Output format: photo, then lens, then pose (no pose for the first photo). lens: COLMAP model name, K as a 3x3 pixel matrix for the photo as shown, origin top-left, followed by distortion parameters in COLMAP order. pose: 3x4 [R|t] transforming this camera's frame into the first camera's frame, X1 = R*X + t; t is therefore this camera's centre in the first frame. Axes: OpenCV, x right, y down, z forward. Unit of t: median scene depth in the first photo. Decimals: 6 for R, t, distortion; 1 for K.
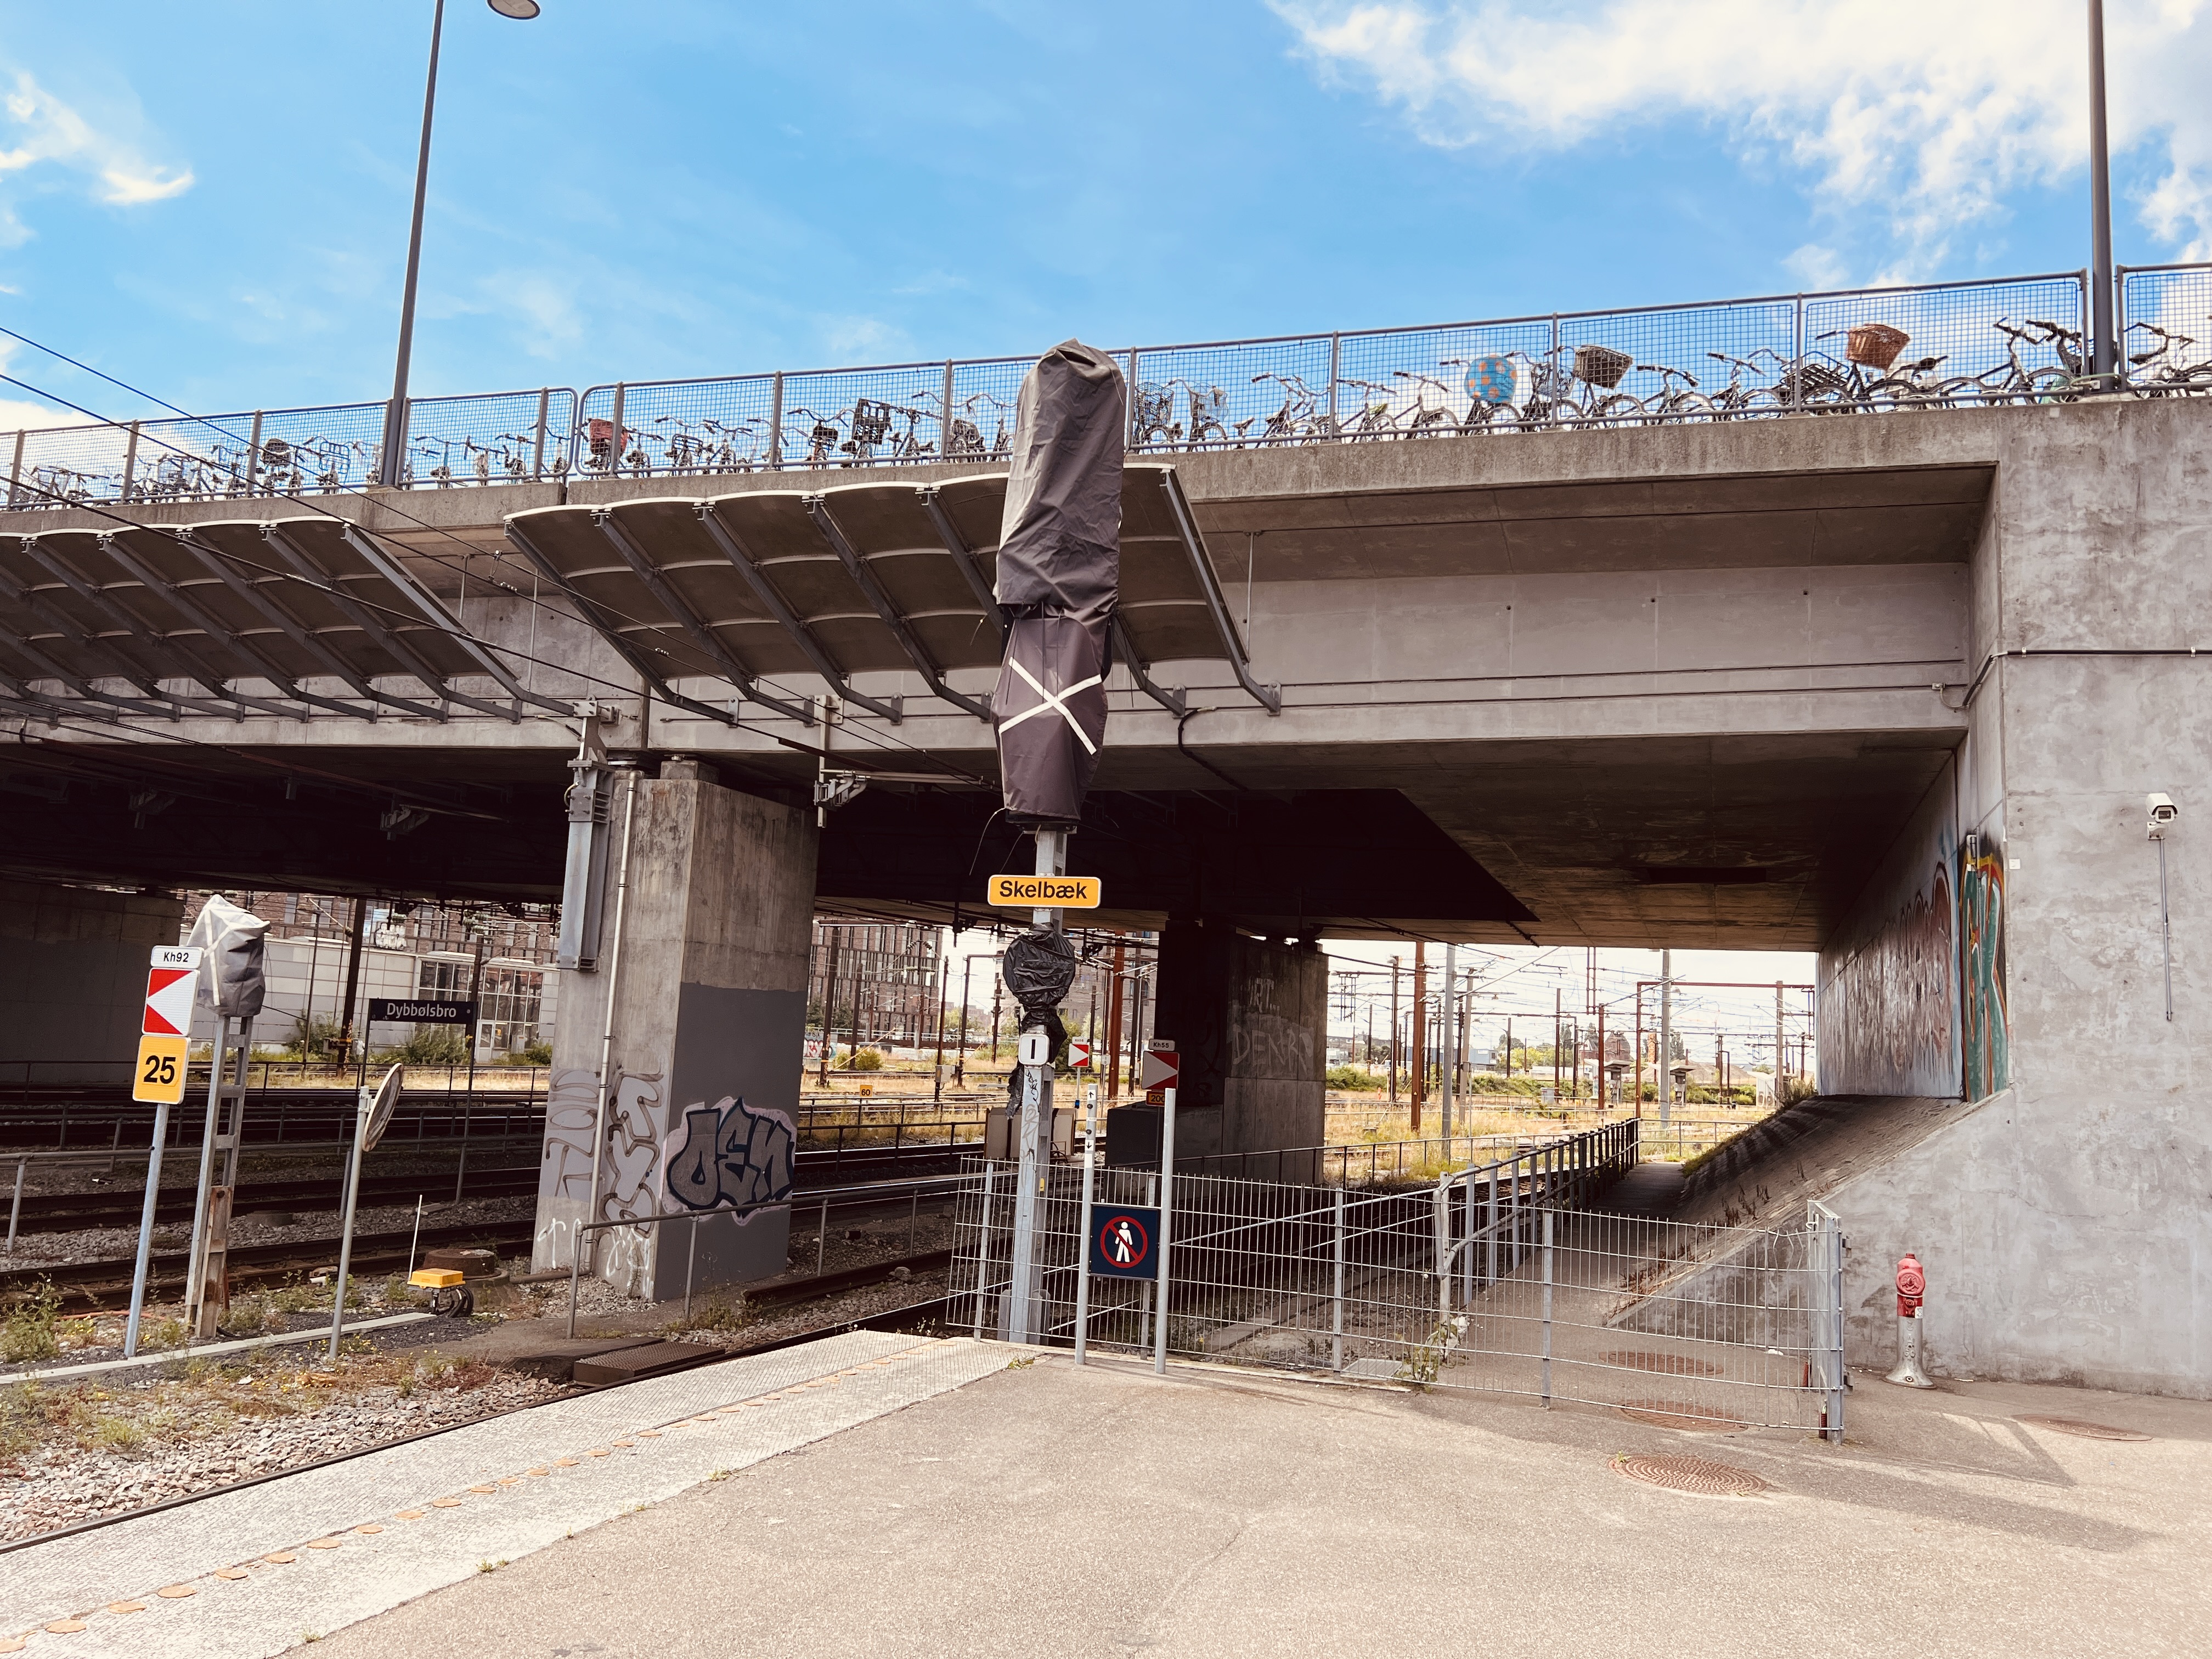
lens RADIAL K [[1709.2, 0, 1102.9], [0, 1709.2, 831.6], [0, 0, 1]] dist [0.077580, -0.090111]
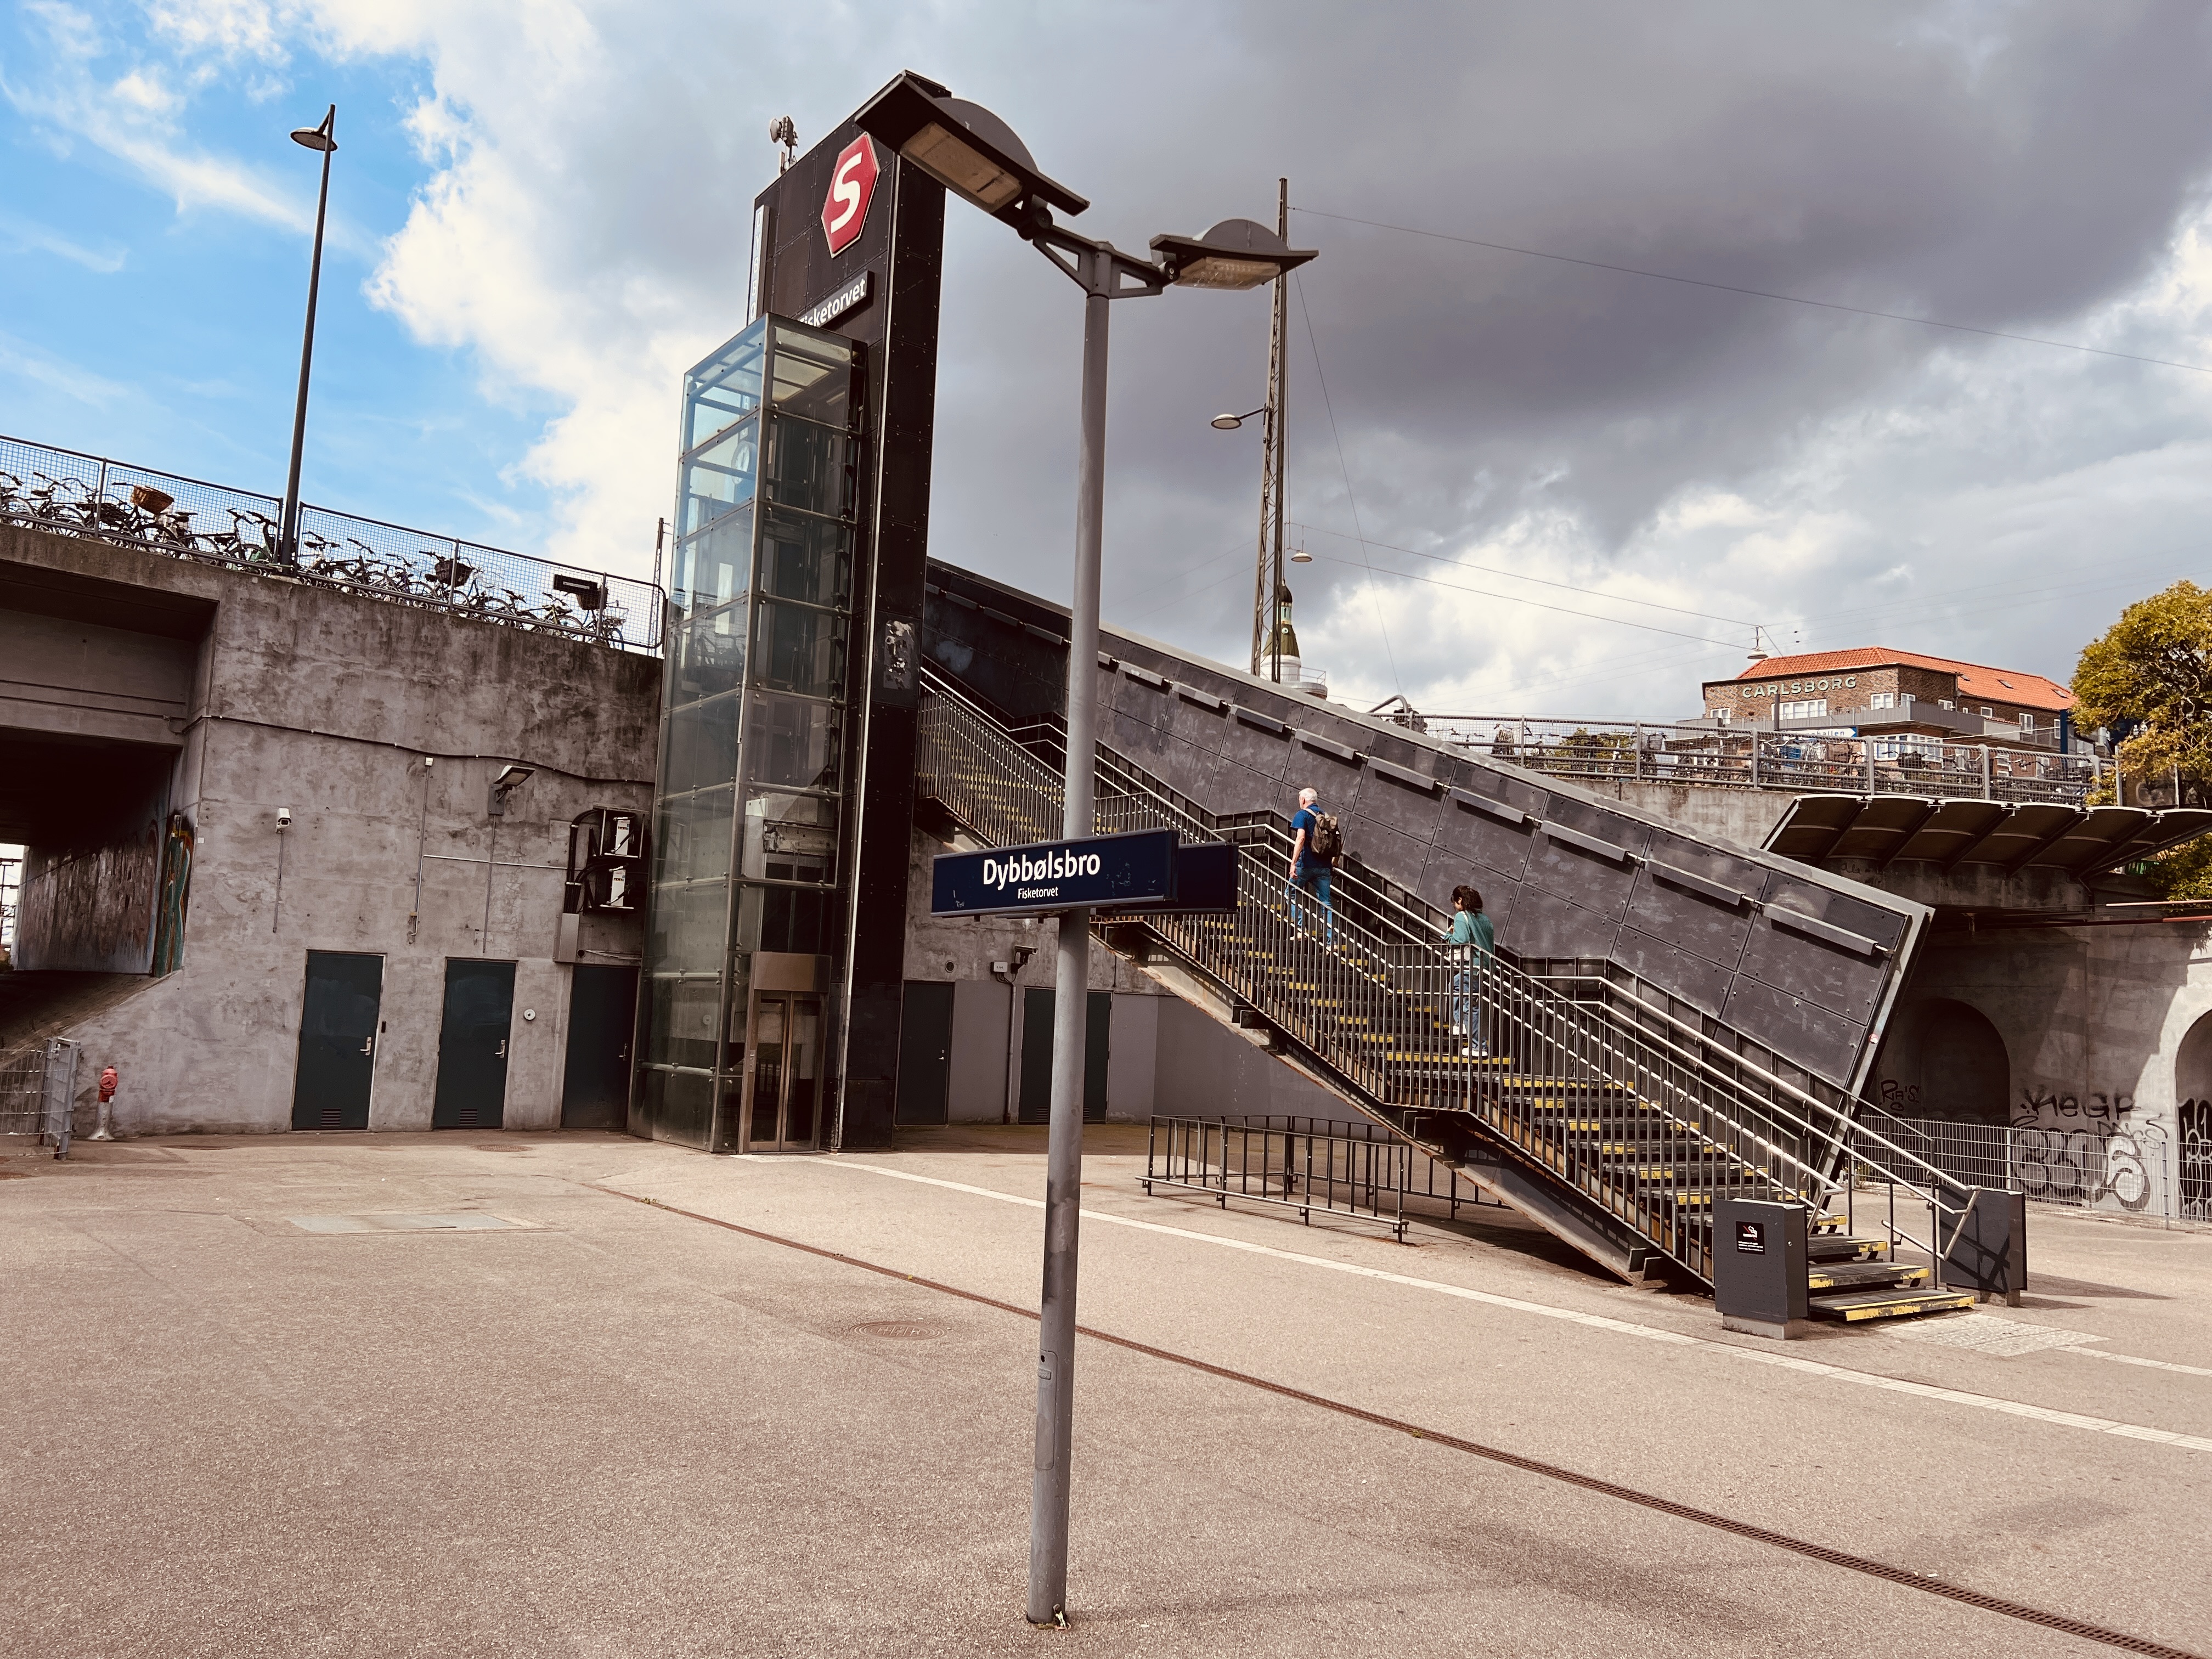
lens RADIAL K [[1670.5, 0, 1106.3], [0, 1670.5, 832.4], [0, 0, 1]] dist [0.008023, 0.007354]
pose [[0.557167, 0.062536, 0.828043, -0.364560], [-0.126226, 0.991951, 0.010019, -0.123623], [-0.820751, -0.110103, 0.560576, -0.695210]]
